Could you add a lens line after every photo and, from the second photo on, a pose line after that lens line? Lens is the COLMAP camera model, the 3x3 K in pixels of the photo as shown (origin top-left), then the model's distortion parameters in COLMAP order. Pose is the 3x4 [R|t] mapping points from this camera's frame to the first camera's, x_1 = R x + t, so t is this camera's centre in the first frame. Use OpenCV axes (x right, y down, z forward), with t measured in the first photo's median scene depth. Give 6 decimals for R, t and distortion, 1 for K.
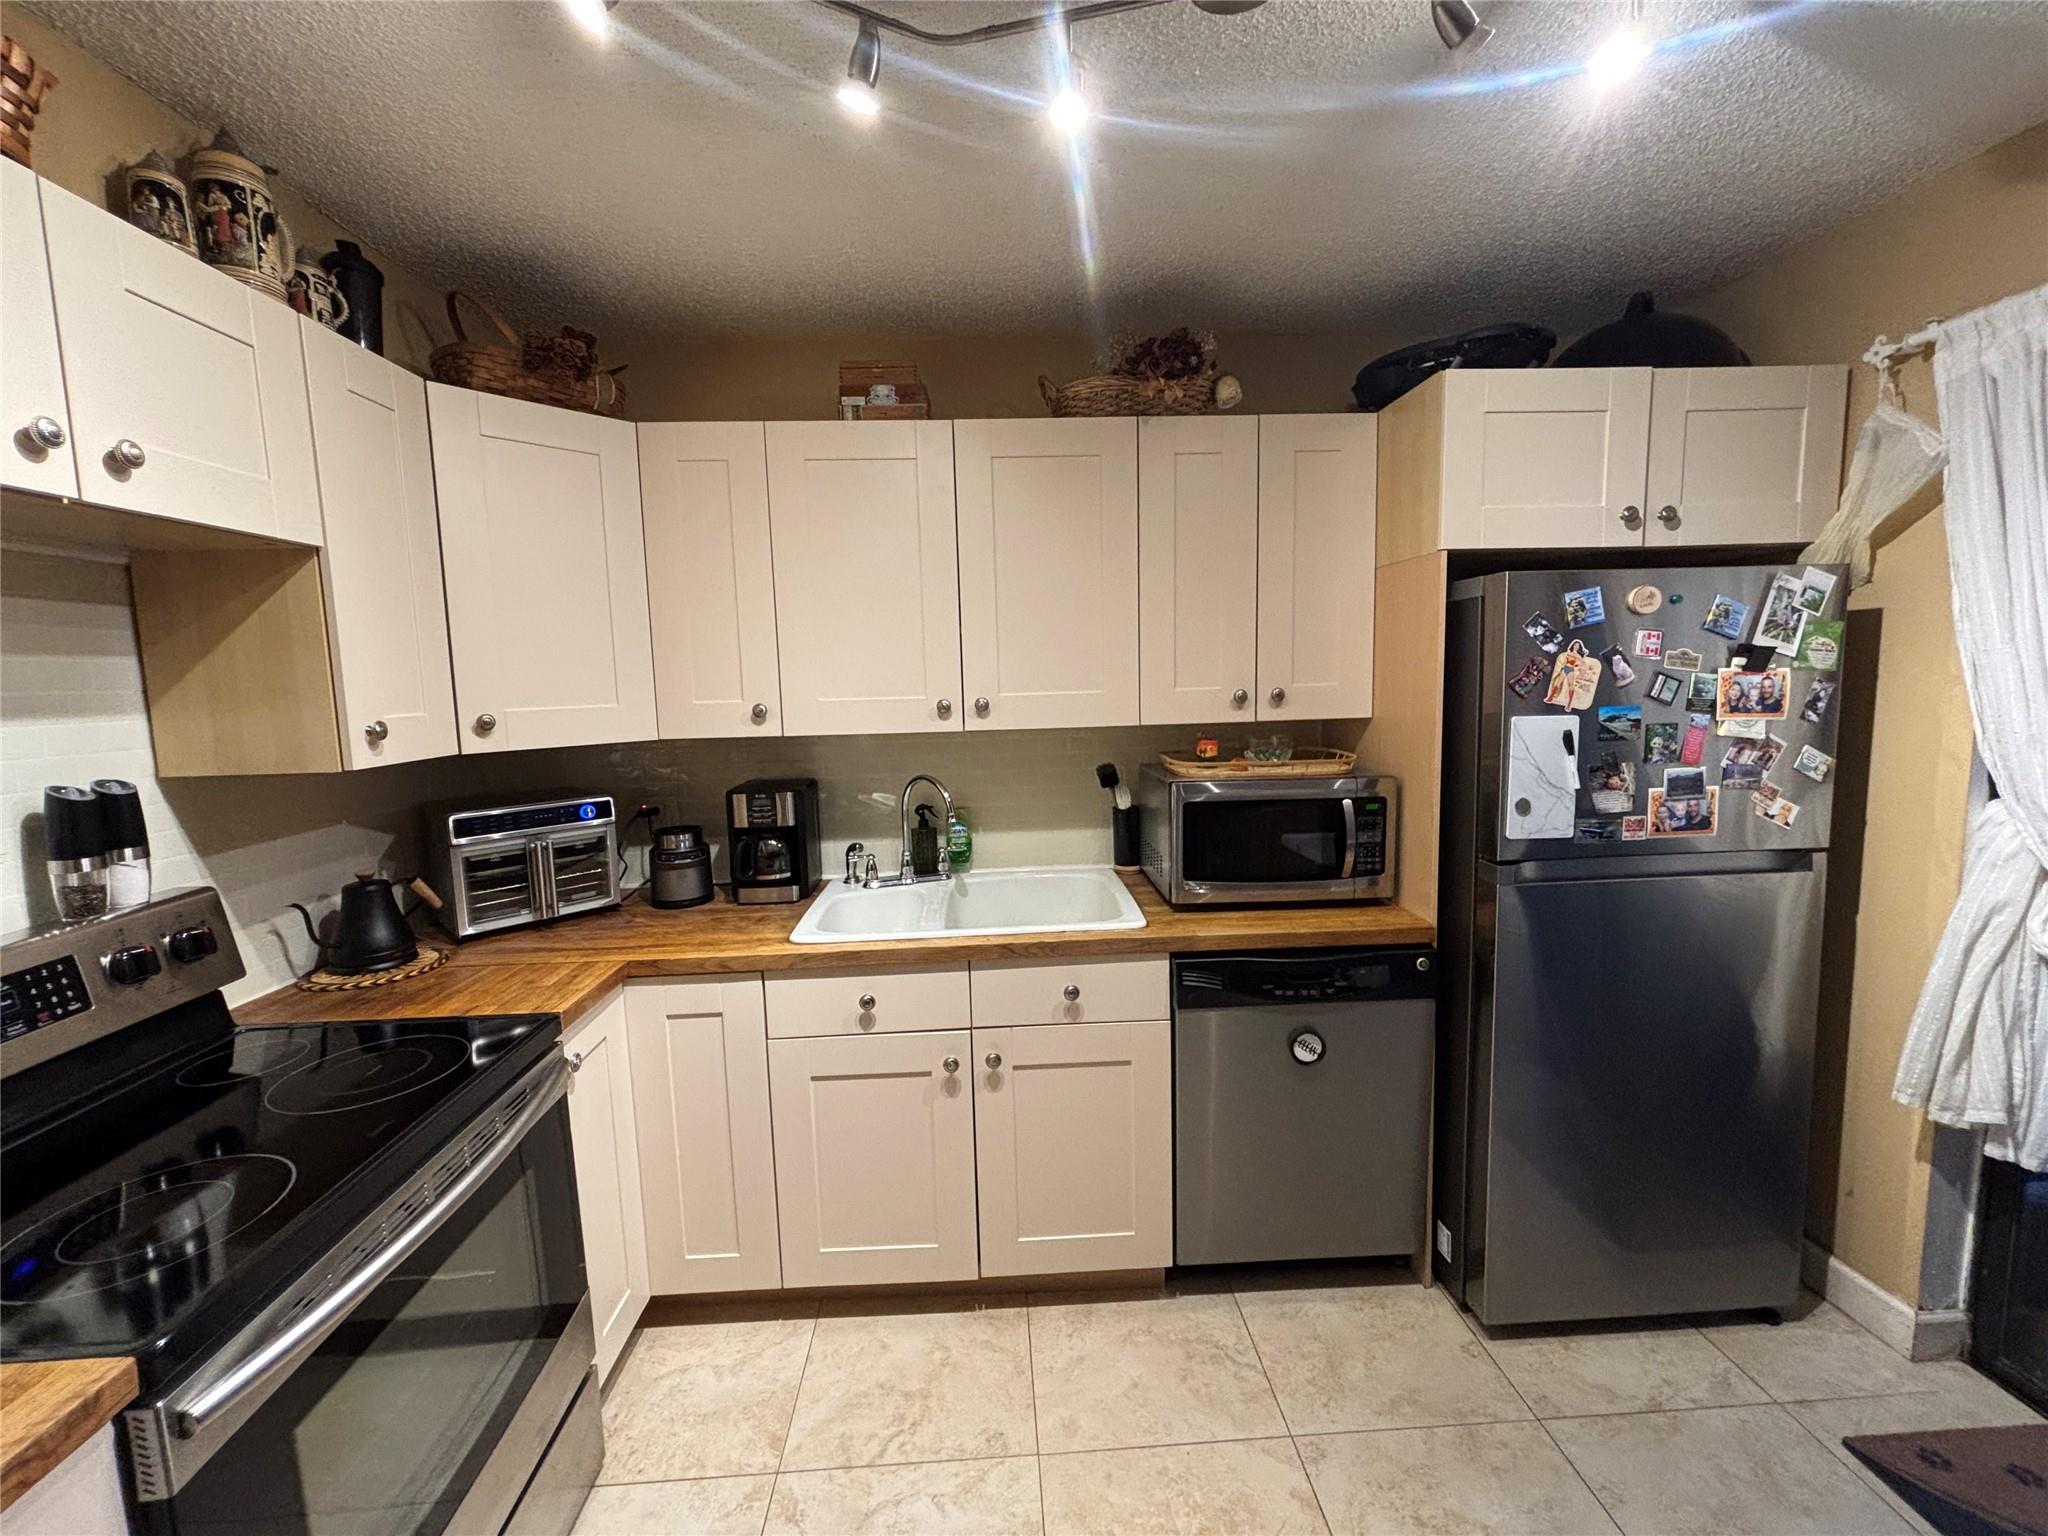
lens RADIAL K [[820.9, 0, 1019.1], [0, 820.9, 757.5], [0, 0, 1]] dist [0.000580, -0.000112]
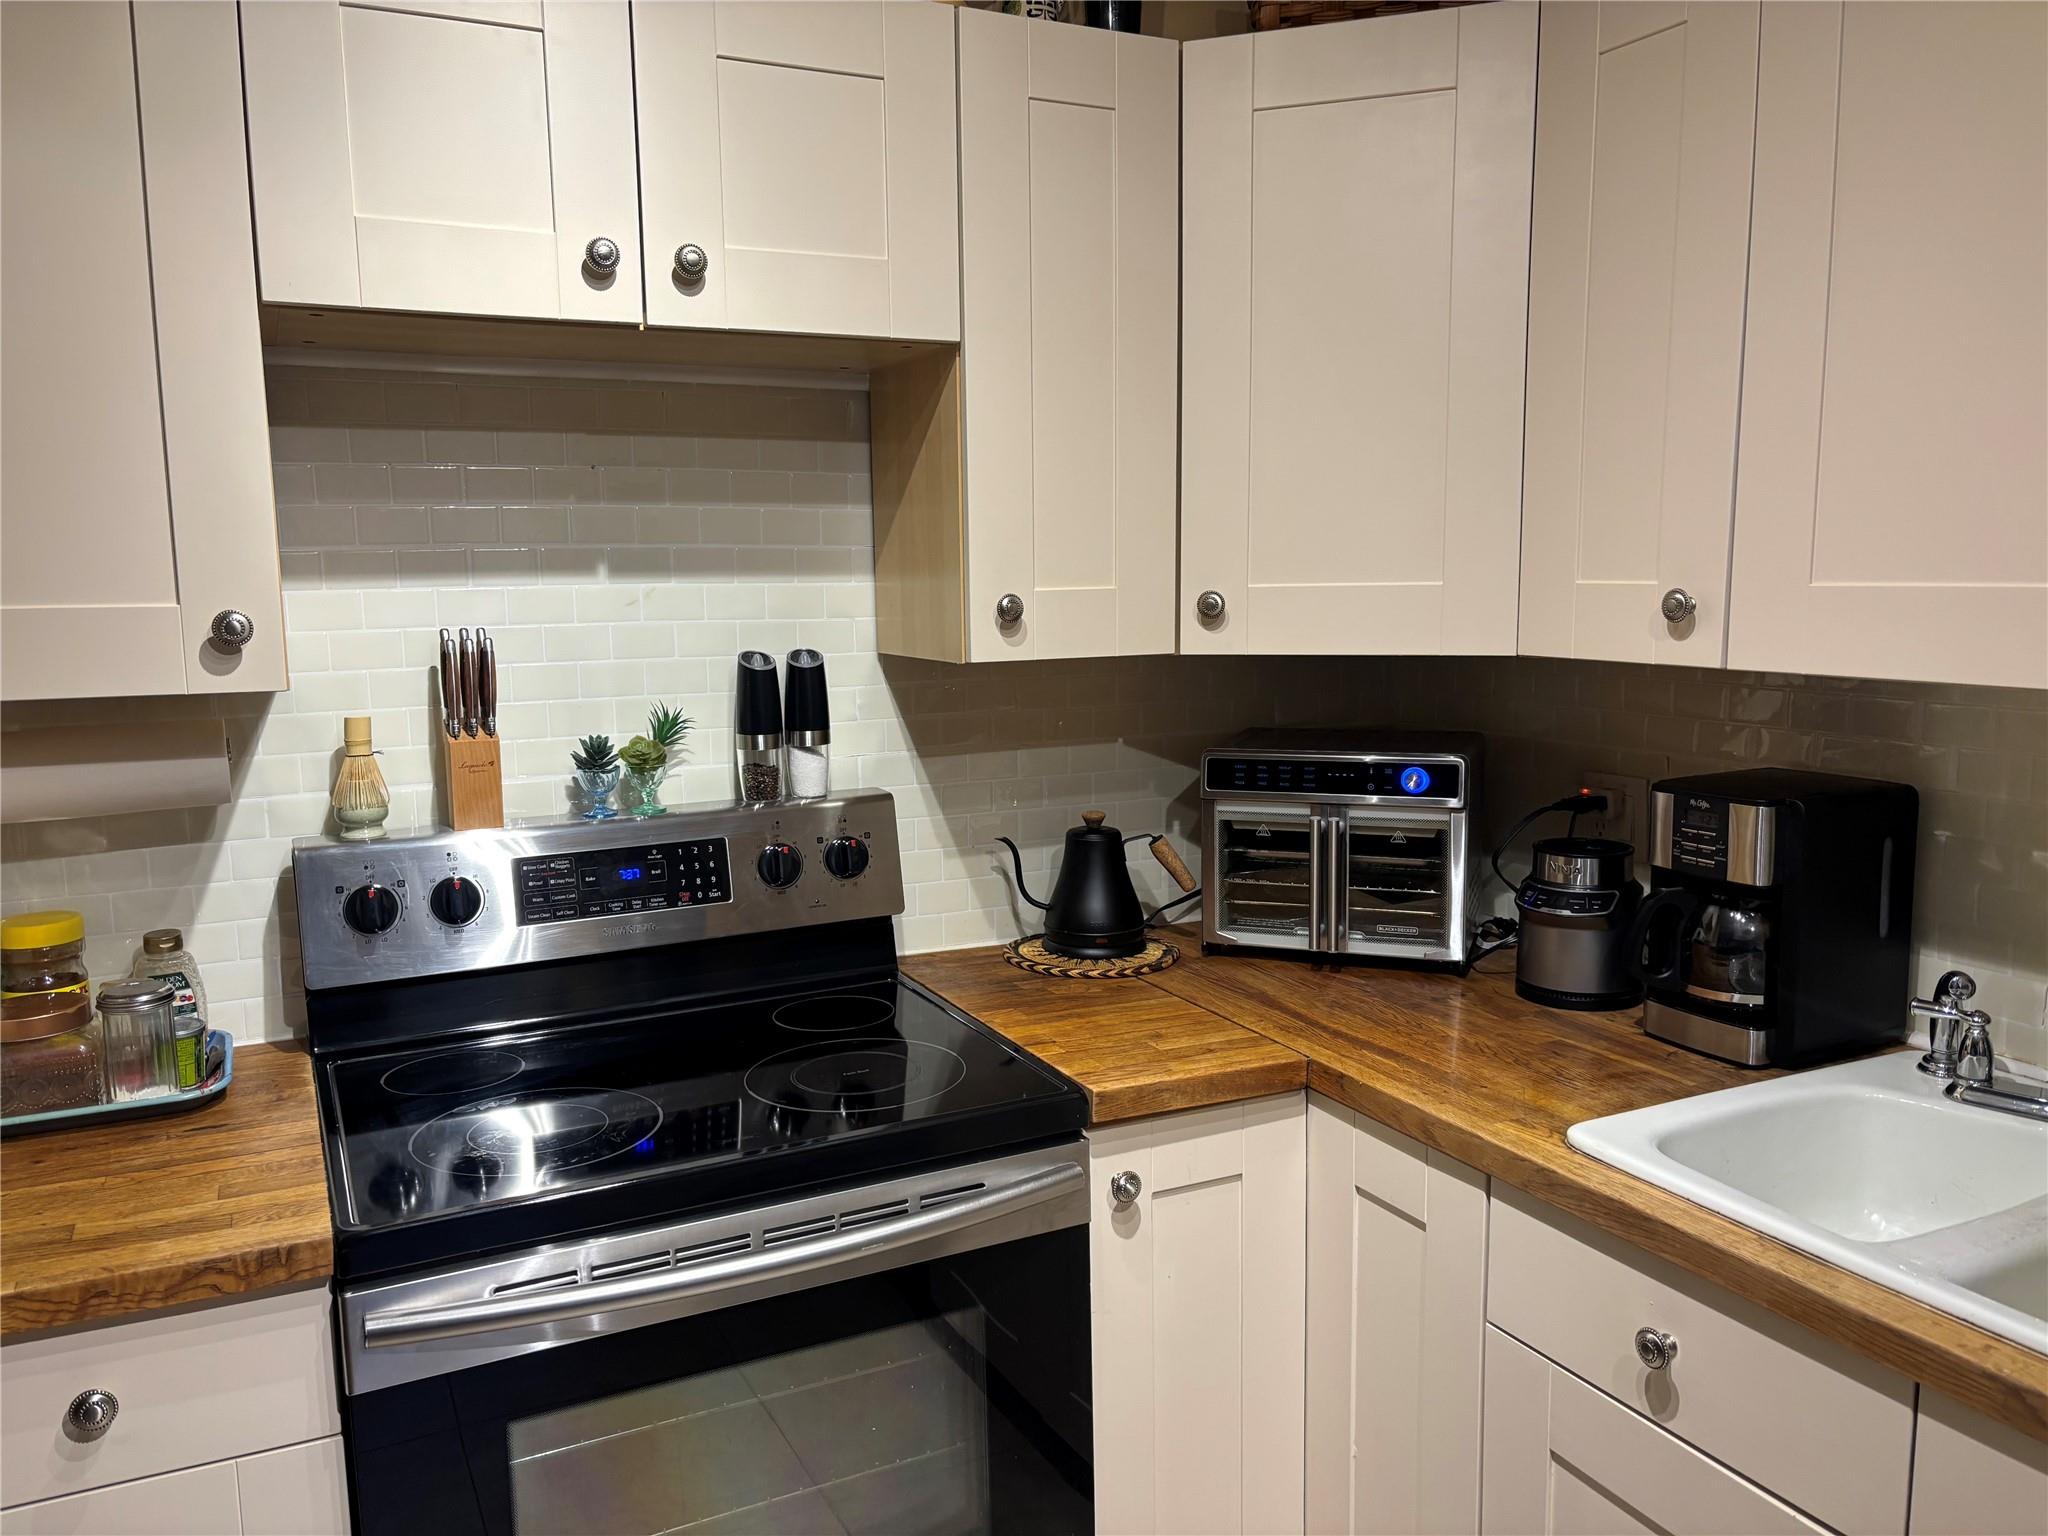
lens RADIAL K [[1556.2, 0, 1021.9], [0, 1556.2, 789.5], [0, 0, 1]] dist [0.048888, -0.006740]
pose [[0.392293, 0.153018, -0.907024, 0.352799], [-0.089645, 0.987732, 0.127861, -0.041518], [0.915462, 0.031151, 0.401197, 0.405991]]
